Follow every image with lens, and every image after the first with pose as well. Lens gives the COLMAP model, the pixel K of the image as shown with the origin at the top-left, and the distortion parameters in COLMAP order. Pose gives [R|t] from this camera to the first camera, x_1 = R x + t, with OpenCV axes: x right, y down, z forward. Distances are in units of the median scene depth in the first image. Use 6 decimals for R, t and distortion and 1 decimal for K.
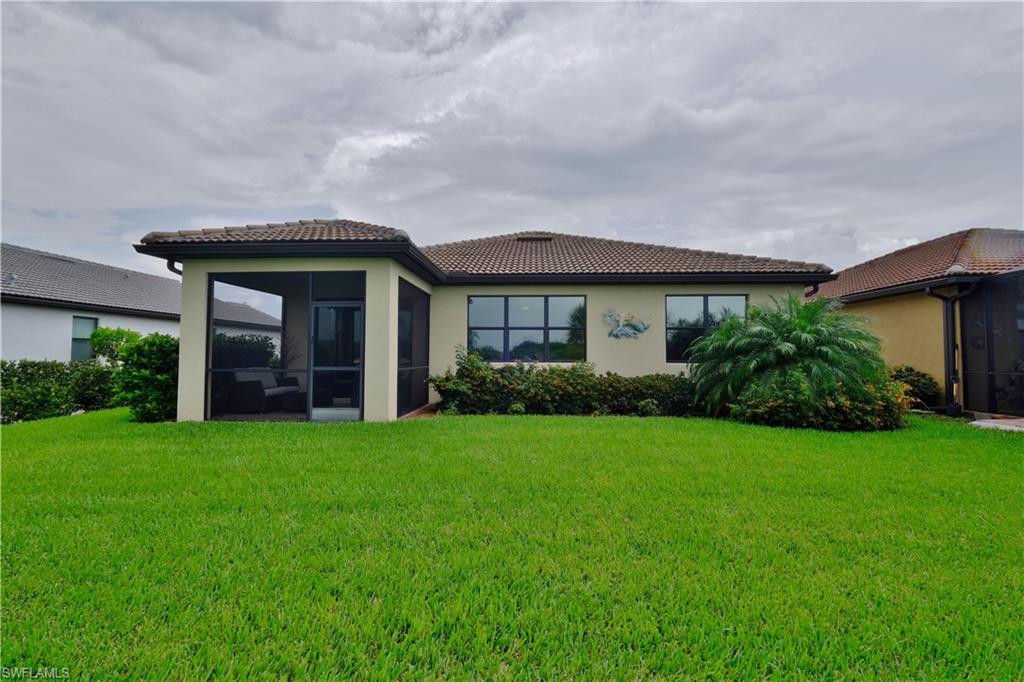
lens RADIAL K [[421.3, 0, 512.0], [0, 421.3, 341.0], [0, 0, 1]] dist [0.001004, 0.000154]
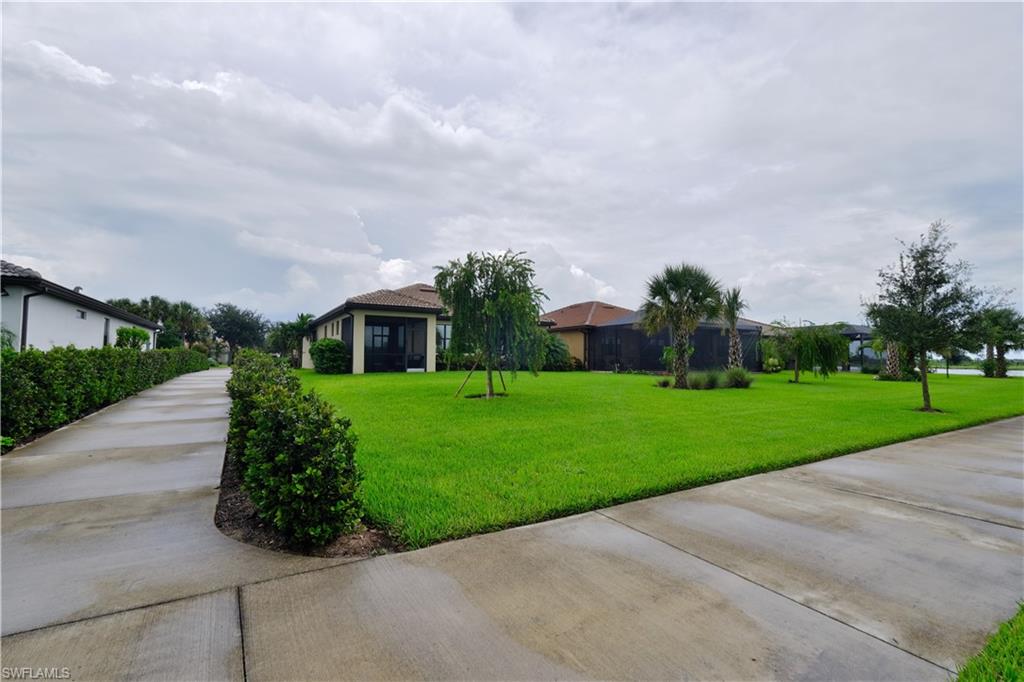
lens RADIAL K [[444.5, 0, 510.9], [0, 444.5, 338.3], [0, 0, 1]] dist [-0.002181, -0.000101]
pose [[0.821470, 0.029029, 0.569513, -1.494943], [-0.027227, 0.999561, -0.011676, -0.015687], [-0.569602, -0.005914, 0.821900, -1.622878]]
